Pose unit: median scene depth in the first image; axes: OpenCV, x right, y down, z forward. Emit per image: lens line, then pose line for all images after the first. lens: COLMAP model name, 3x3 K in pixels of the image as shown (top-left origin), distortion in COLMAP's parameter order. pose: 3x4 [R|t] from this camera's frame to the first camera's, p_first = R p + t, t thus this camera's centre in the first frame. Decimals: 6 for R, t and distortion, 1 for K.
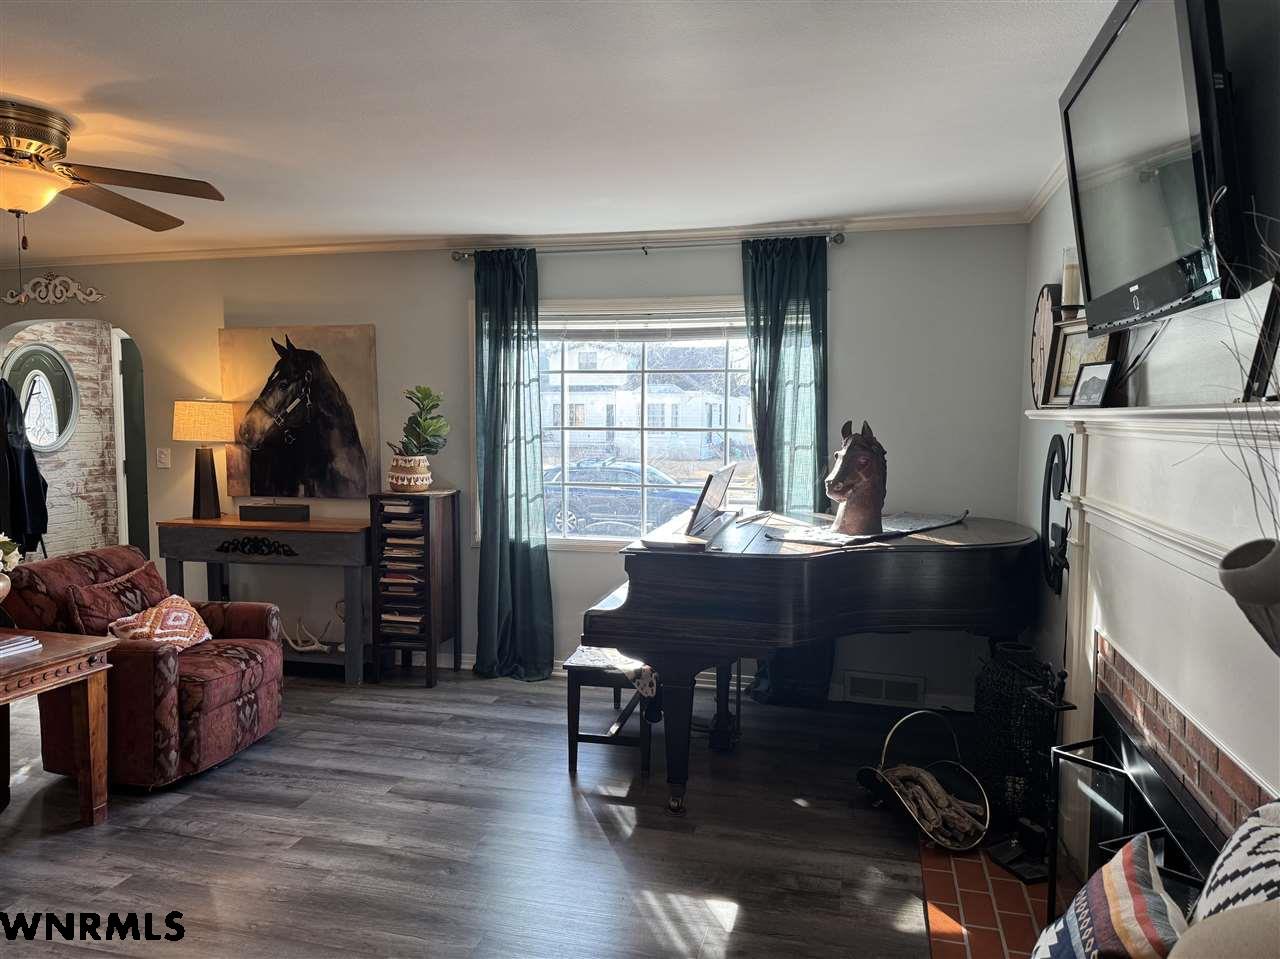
lens RADIAL K [[911.1, 0, 622.8], [0, 911.1, 480.8], [0, 0, 1]] dist [0.144319, -0.195629]
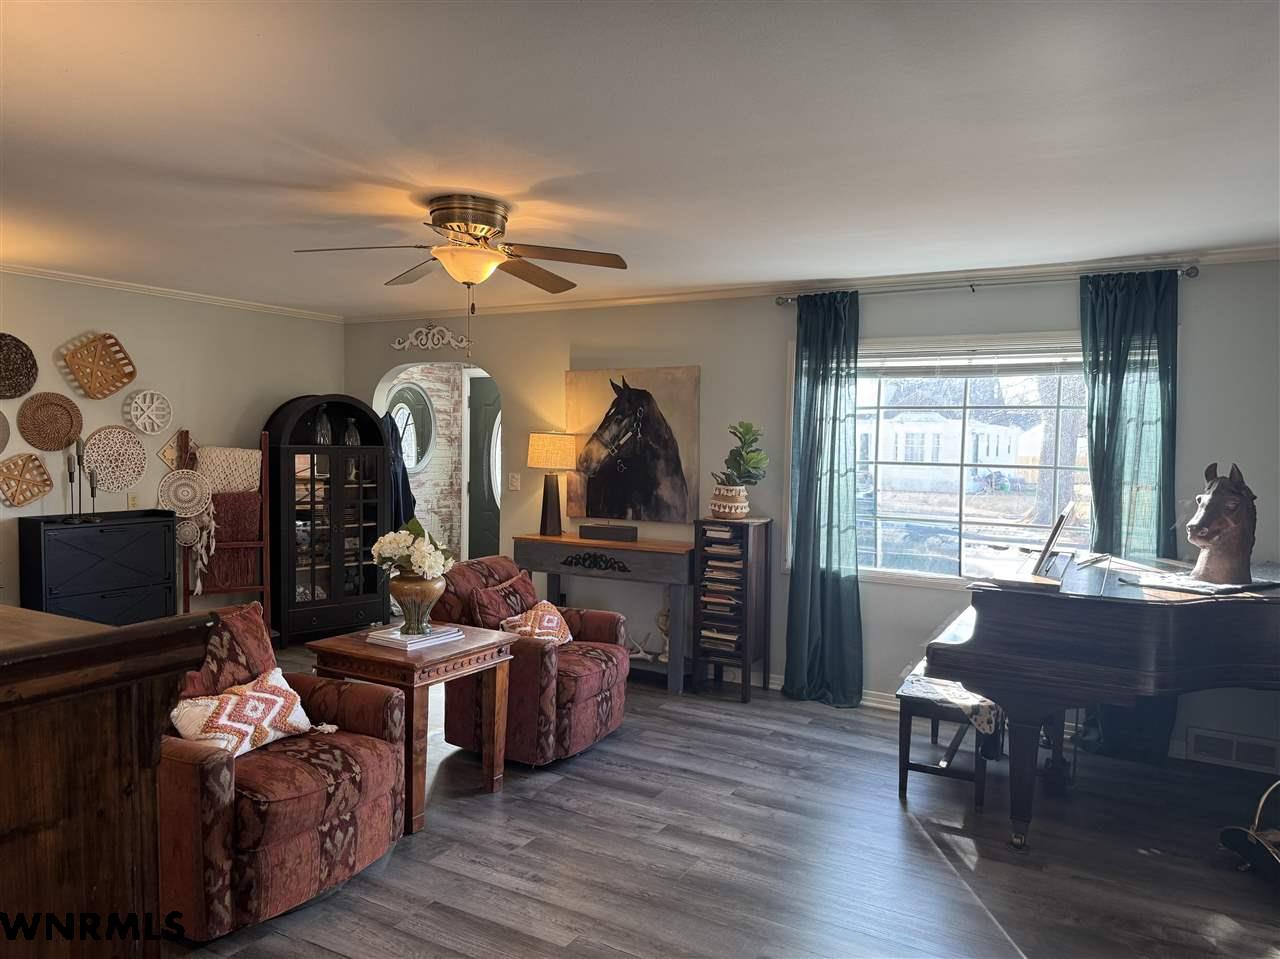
lens RADIAL K [[911.1, 0, 622.8], [0, 911.1, 480.8], [0, 0, 1]] dist [0.144319, -0.195629]
pose [[0.967756, 0.026118, -0.250530, -0.086867], [-0.033217, 0.999156, -0.024149, -0.002644], [0.249688, 0.031692, 0.967808, -0.075954]]
